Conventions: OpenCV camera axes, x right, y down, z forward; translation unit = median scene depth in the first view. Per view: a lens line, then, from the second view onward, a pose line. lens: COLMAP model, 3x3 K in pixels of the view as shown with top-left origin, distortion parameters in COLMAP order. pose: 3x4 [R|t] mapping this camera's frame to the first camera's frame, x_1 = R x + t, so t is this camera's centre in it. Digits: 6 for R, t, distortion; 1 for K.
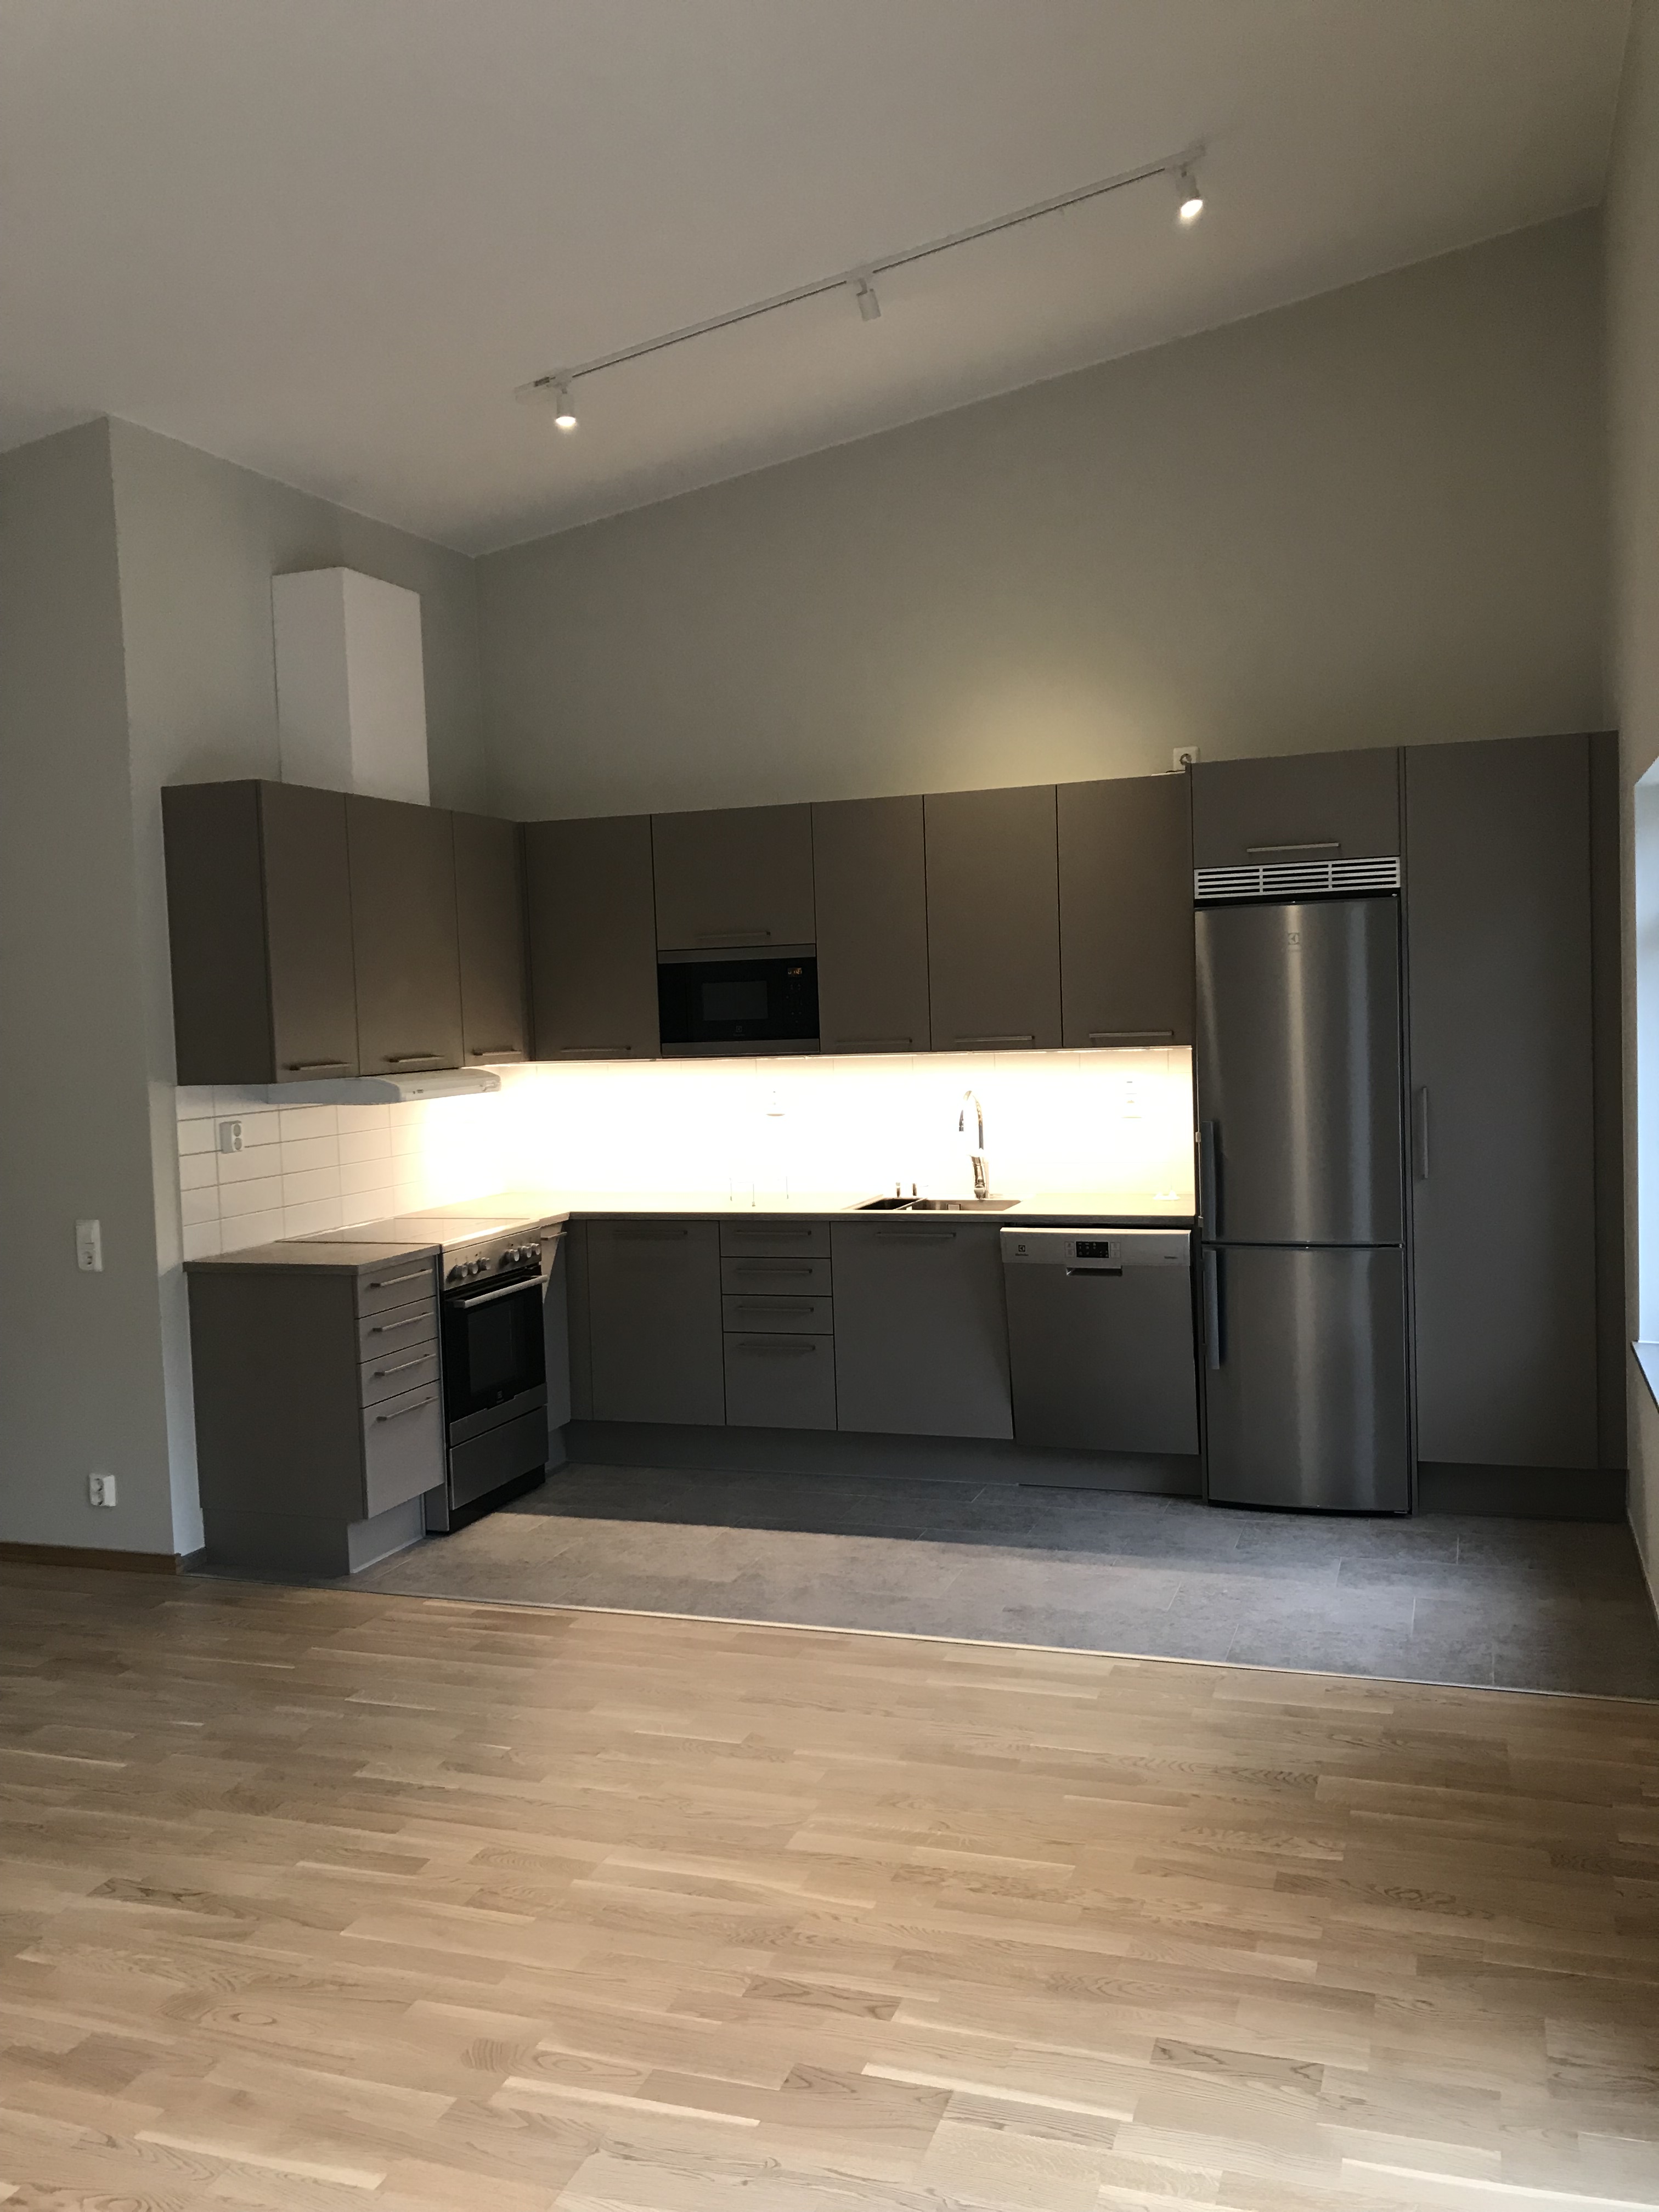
lens RADIAL K [[1811.8, 0, 829.5], [0, 1811.8, 1106.0], [0, 0, 1]] dist [0.000536, -0.005481]
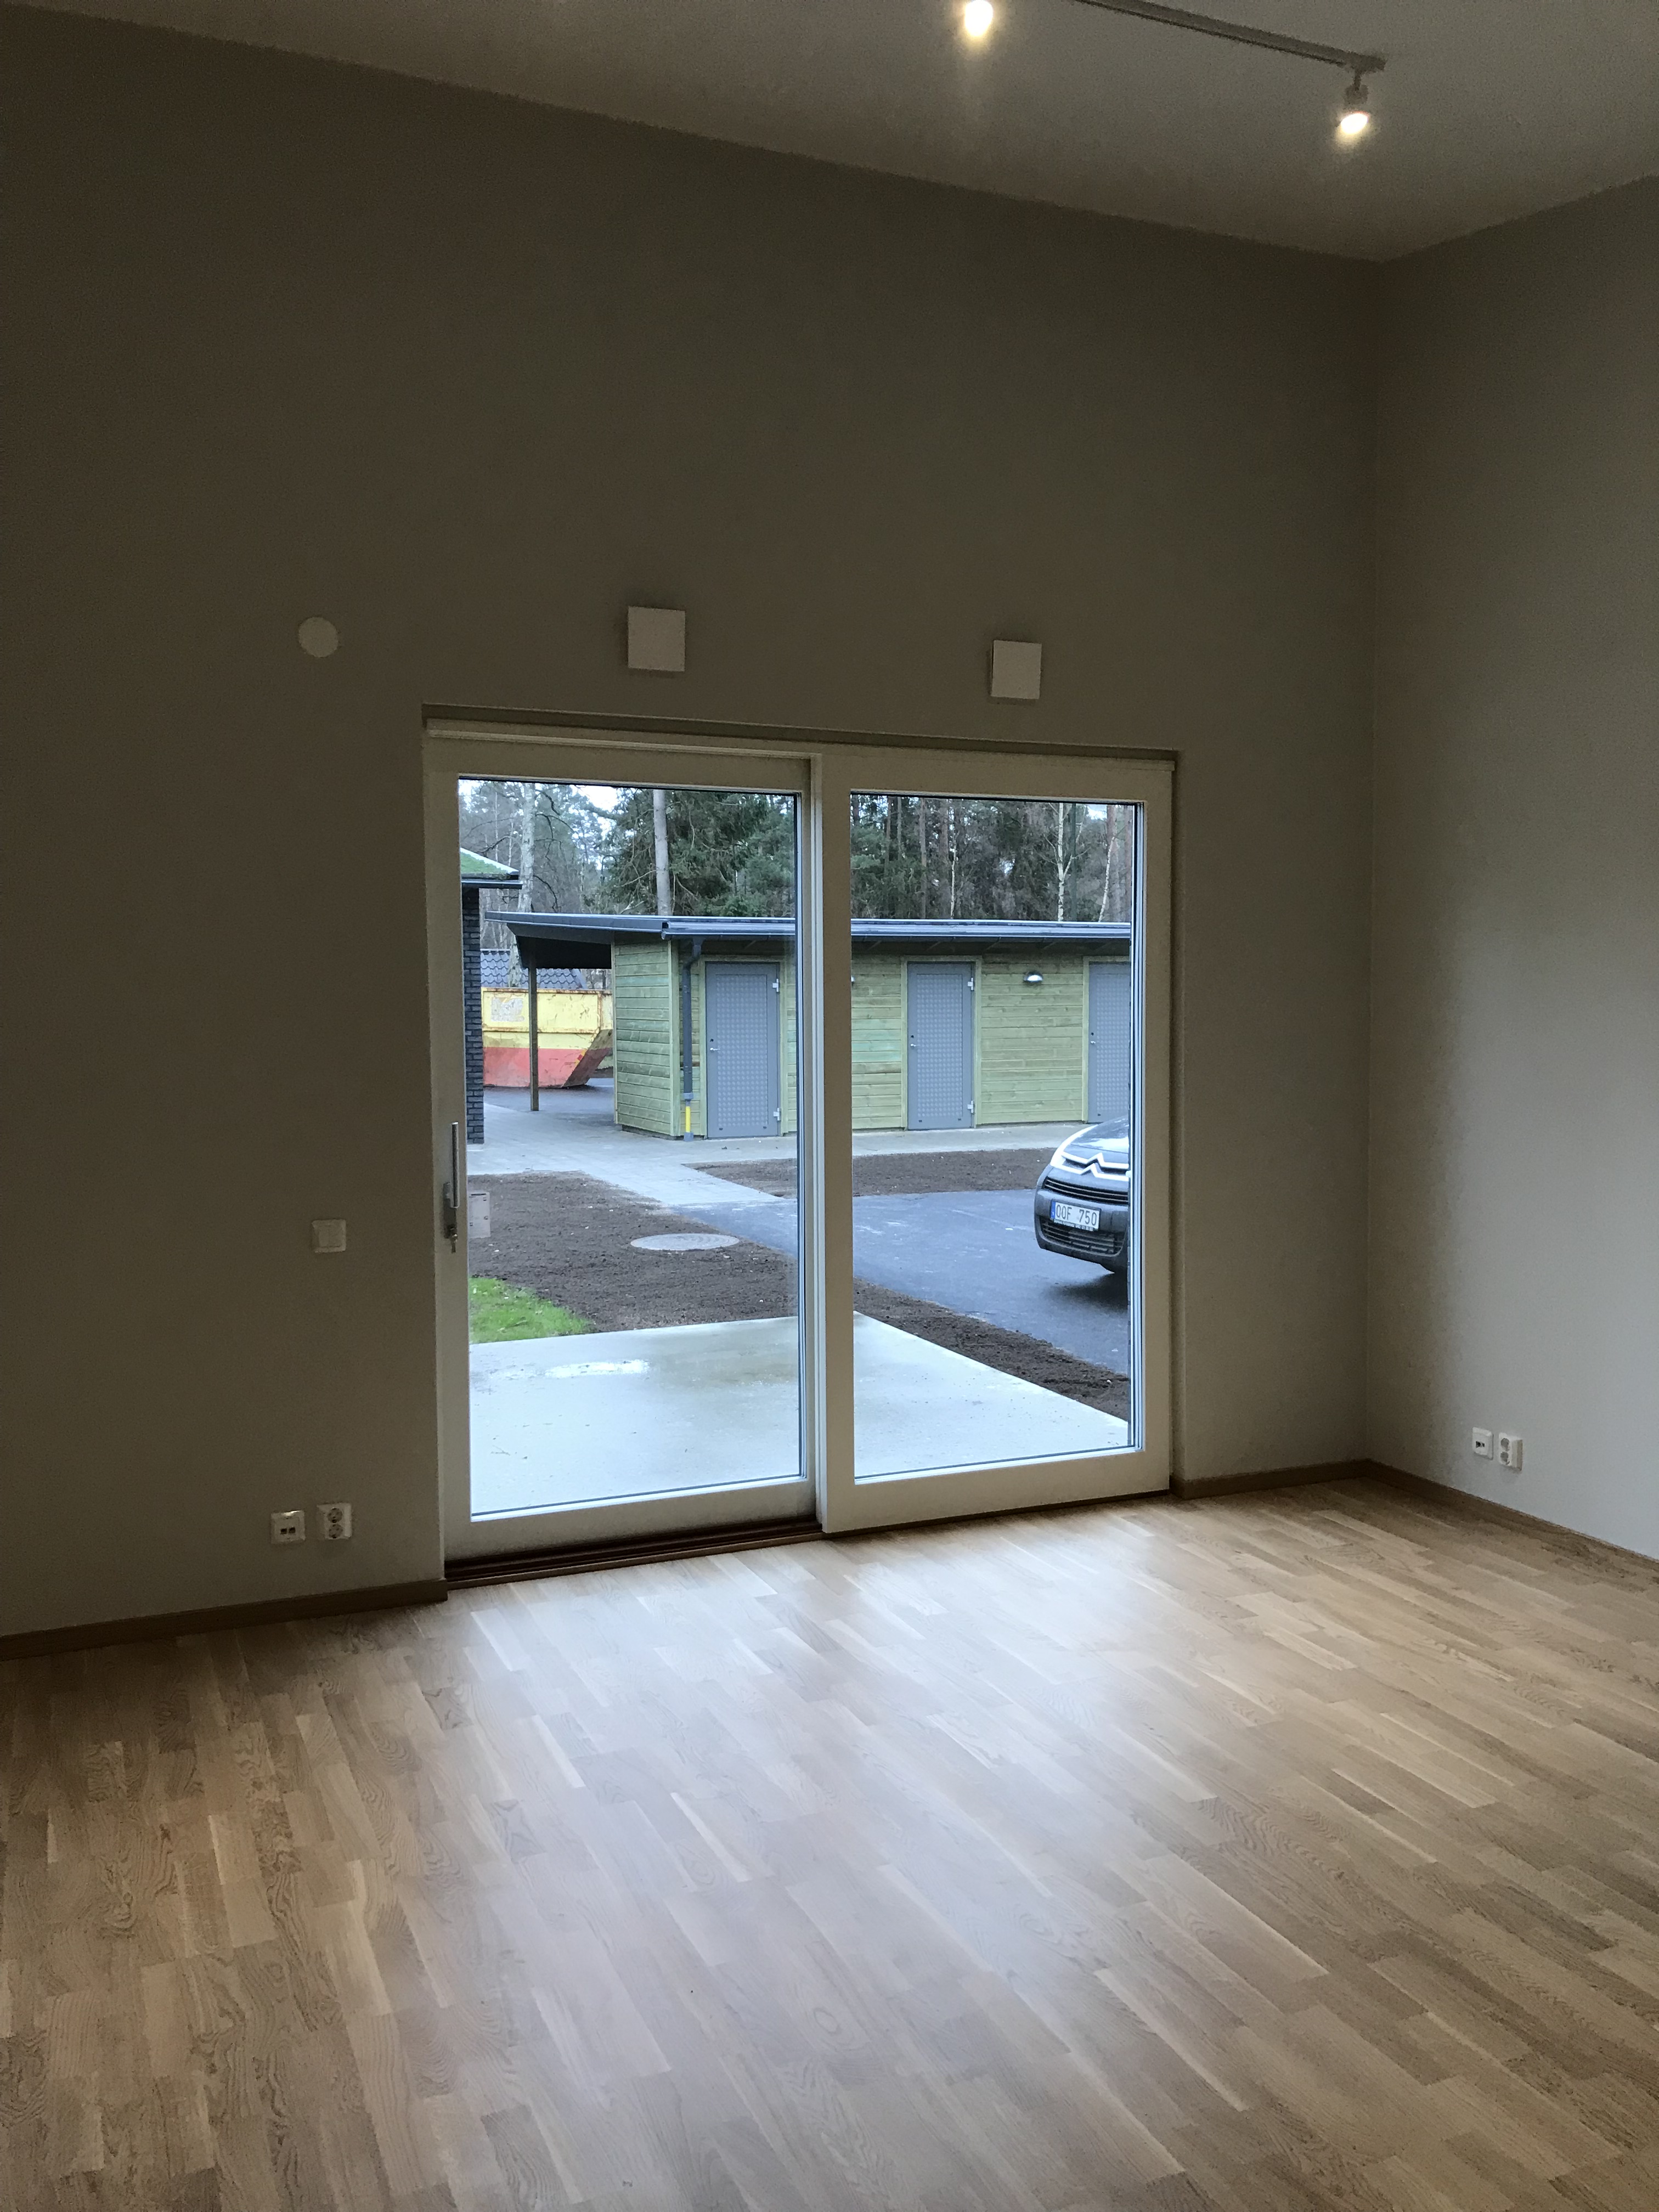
lens RADIAL K [[1811.8, 0, 829.5], [0, 1811.8, 1106.0], [0, 0, 1]] dist [0.000536, -0.005481]
pose [[-0.672543, -0.004081, 0.740047, -0.986915], [0.075628, 0.994371, 0.074213, -0.058237], [-0.736184, 0.105880, -0.668448, 1.519929]]
